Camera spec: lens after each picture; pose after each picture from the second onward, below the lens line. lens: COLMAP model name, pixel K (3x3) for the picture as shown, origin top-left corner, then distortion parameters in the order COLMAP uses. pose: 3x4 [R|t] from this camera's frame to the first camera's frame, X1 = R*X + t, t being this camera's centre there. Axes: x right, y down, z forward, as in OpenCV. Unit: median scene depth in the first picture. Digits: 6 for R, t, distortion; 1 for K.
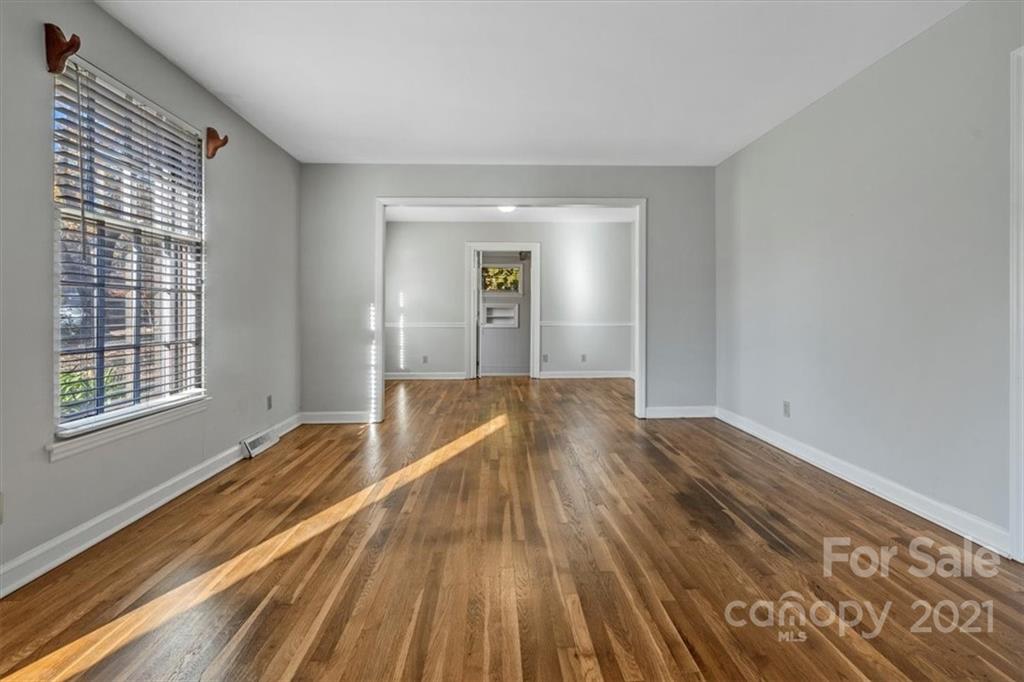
lens RADIAL K [[472.4, 0, 509.7], [0, 472.4, 313.7], [0, 0, 1]] dist [-0.000434, 0.000254]
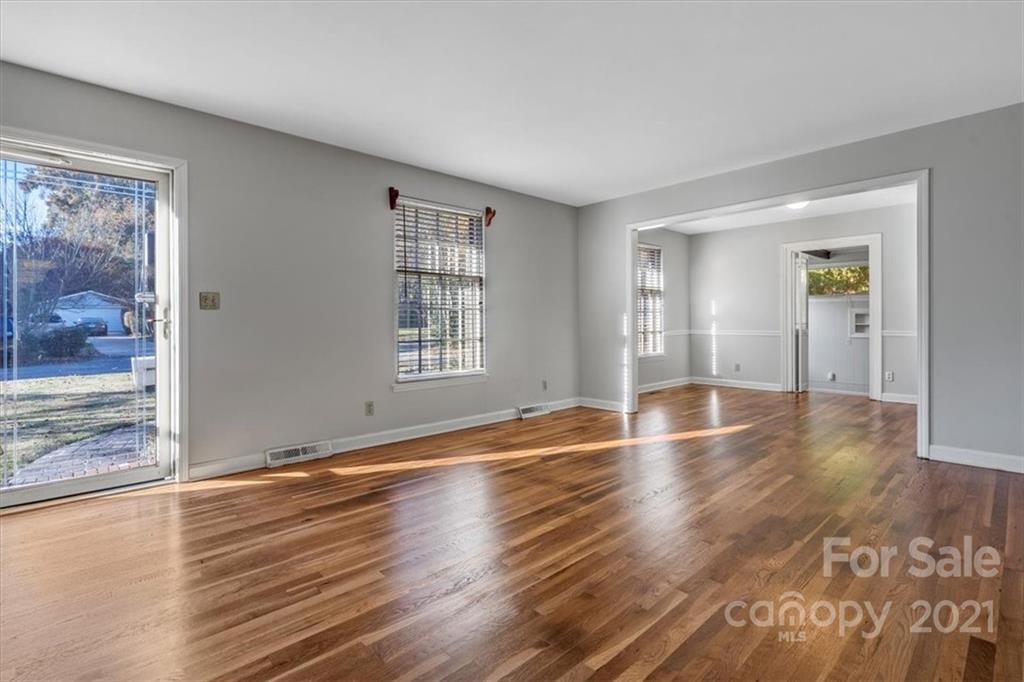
lens RADIAL K [[461.7, 0, 514.2], [0, 461.7, 322.7], [0, 0, 1]] dist [0.000658, 0.000221]
pose [[0.666859, -0.000703, -0.745184, 0.399789], [0.003202, 0.999993, 0.001922, -0.000881], [0.745177, -0.003667, 0.666856, 0.009077]]
